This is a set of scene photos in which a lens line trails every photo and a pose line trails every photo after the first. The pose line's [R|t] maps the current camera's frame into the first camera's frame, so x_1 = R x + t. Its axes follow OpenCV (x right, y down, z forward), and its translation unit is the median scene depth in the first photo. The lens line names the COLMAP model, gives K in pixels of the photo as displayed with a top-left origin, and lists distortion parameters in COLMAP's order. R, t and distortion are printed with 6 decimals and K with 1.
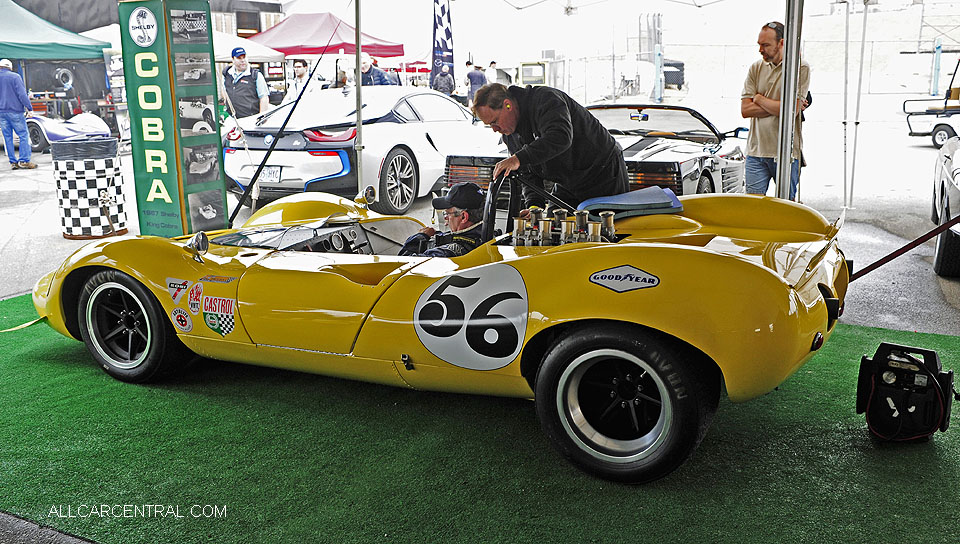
lens RADIAL K [[907.1, 0, 480.0], [0, 907.1, 272.0], [0, 0, 1]] dist [-0.046865, 0.008580]
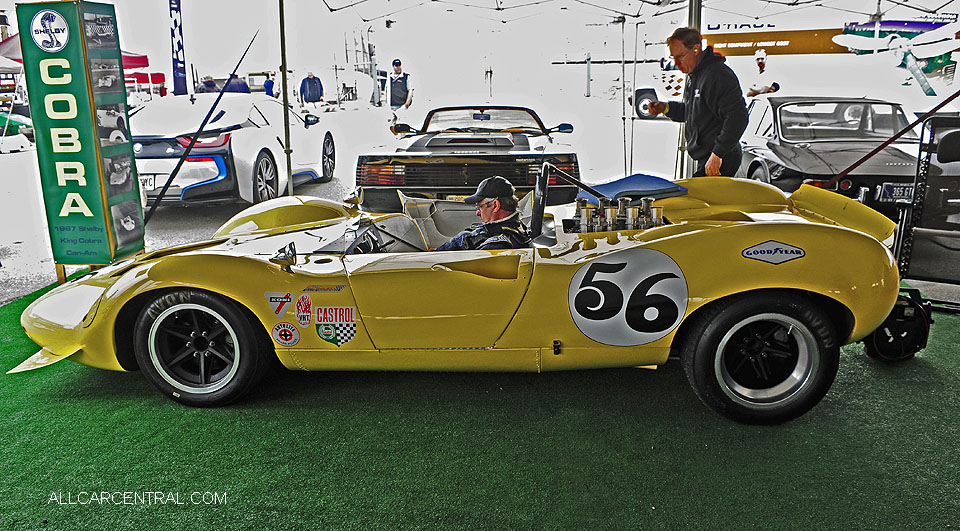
lens RADIAL K [[773.4, 0, 480.0], [0, 773.4, 265.5], [0, 0, 1]] dist [-0.041395, 0.001779]
pose [[0.930000, -0.087697, 0.356944, -0.257053], [0.081438, 0.996146, 0.032560, -0.018054], [-0.358424, -0.001212, 0.933558, 0.096939]]
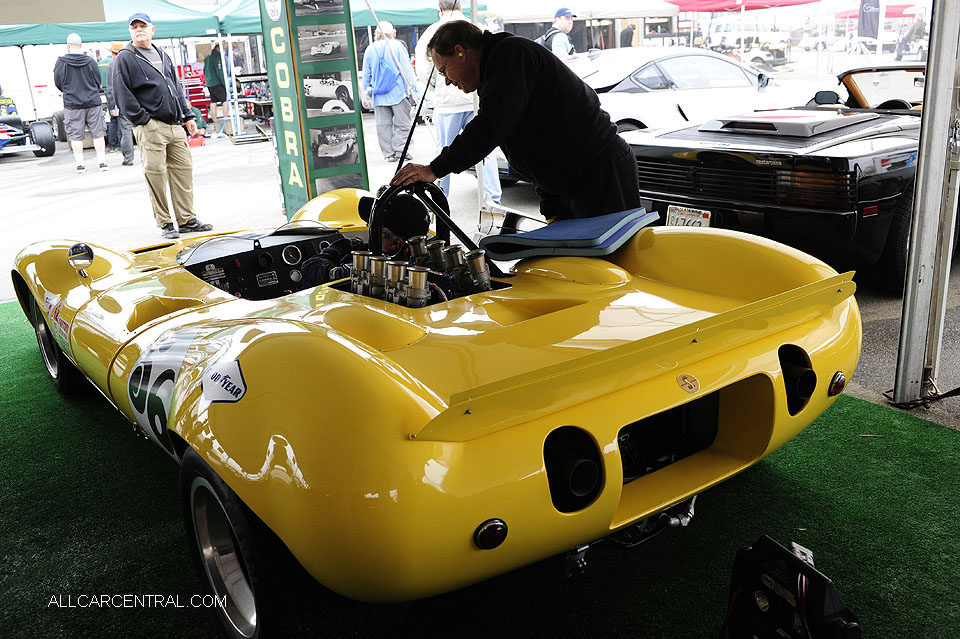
lens RADIAL K [[915.4, 0, 480.0], [0, 915.4, 319.5], [0, 0, 1]] dist [0.005358, -0.157971]
pose [[0.875828, 0.103055, -0.471492, 0.294755], [-0.057508, 0.992260, 0.110056, -0.056351], [0.479184, -0.069276, 0.874976, 0.238430]]
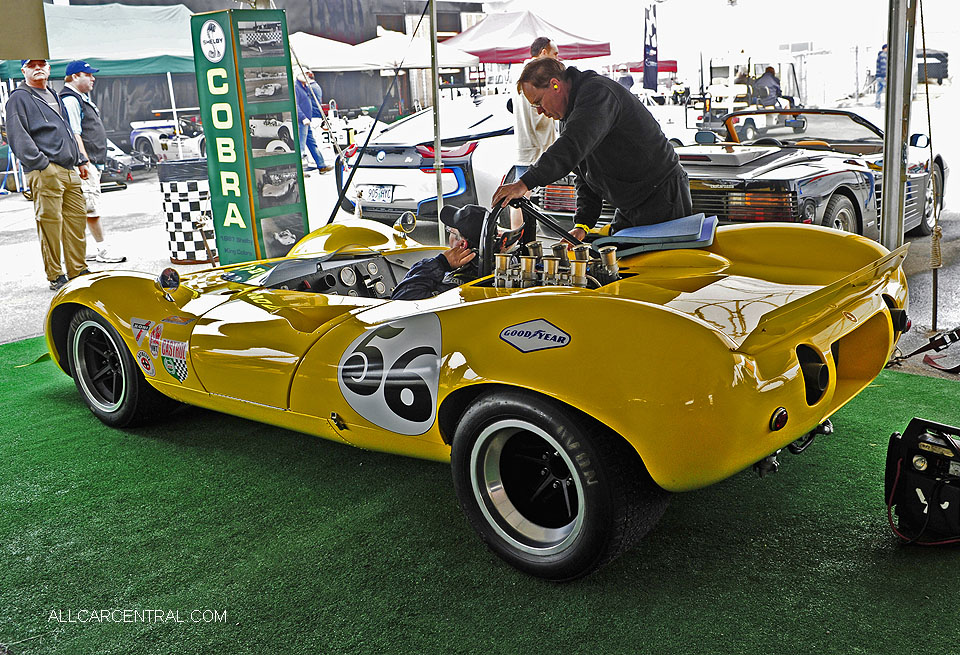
lens RADIAL K [[992.3, 0, 538.0], [0, 992.3, 305.9], [0, 0, 1]] dist [-0.050781, 0.006725]
pose [[0.981172, 0.013517, -0.192665, 0.157008], [-0.010570, 0.999811, 0.016319, -0.016075], [0.192849, -0.013976, 0.981129, 0.051763]]
